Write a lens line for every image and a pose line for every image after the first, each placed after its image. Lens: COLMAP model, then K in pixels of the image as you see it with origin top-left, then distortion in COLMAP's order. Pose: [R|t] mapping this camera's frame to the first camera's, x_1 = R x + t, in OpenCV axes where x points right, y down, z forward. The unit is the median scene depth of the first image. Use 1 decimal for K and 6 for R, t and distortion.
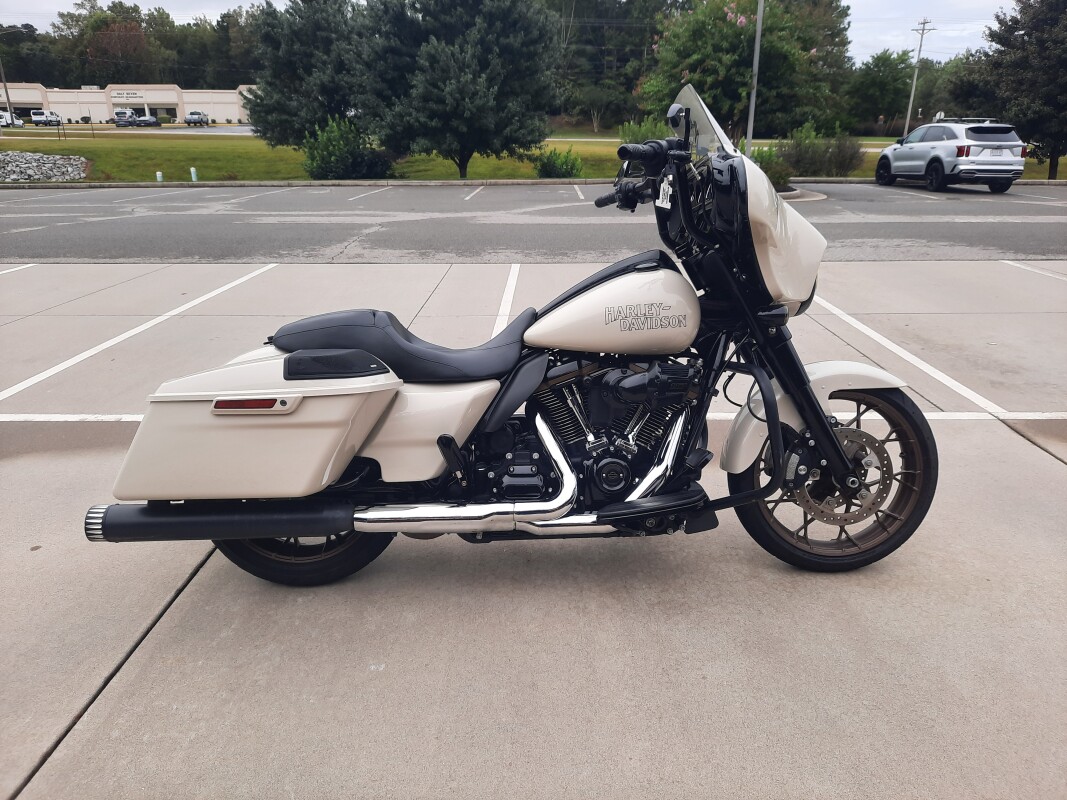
lens RADIAL K [[776.0, 0, 532.0], [0, 776.0, 429.4], [0, 0, 1]] dist [-0.006109, 0.010508]
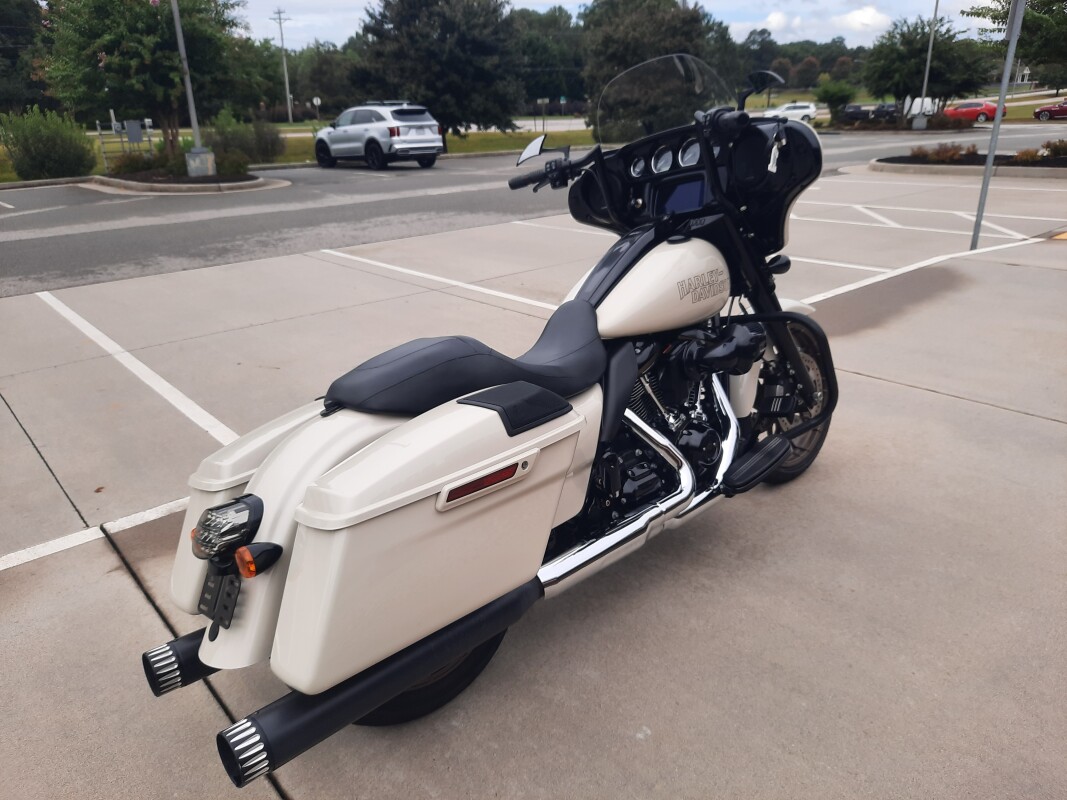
lens RADIAL K [[776.0, 0, 532.0], [0, 776.0, 429.4], [0, 0, 1]] dist [-0.006109, 0.010508]
pose [[0.753712, -0.270144, 0.599116, -0.048386], [0.262210, 0.959522, 0.102781, -0.009126], [-0.602631, 0.079627, 0.794038, 0.025006]]
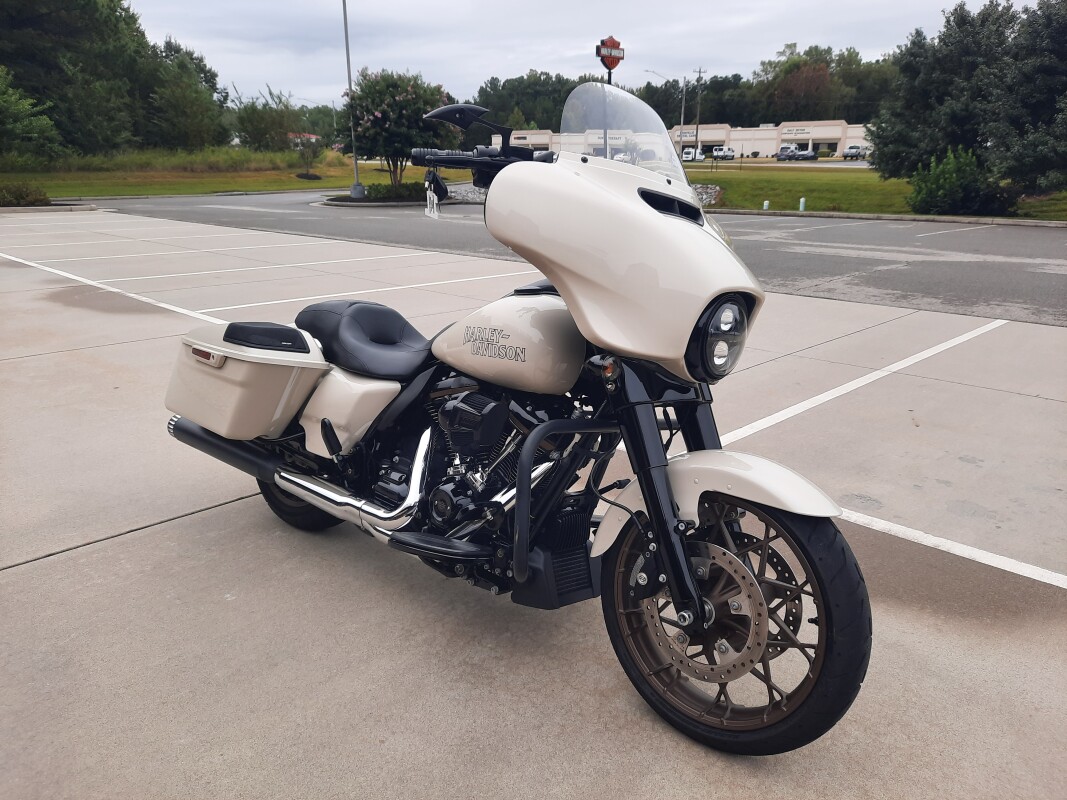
lens RADIAL K [[776.0, 0, 532.0], [0, 776.0, 429.4], [0, 0, 1]] dist [-0.006109, 0.010508]
pose [[0.719074, 0.224854, -0.657551, 0.062149], [-0.249985, 0.966562, 0.057149, -0.008512], [0.648414, 0.123284, 0.751240, 0.027833]]
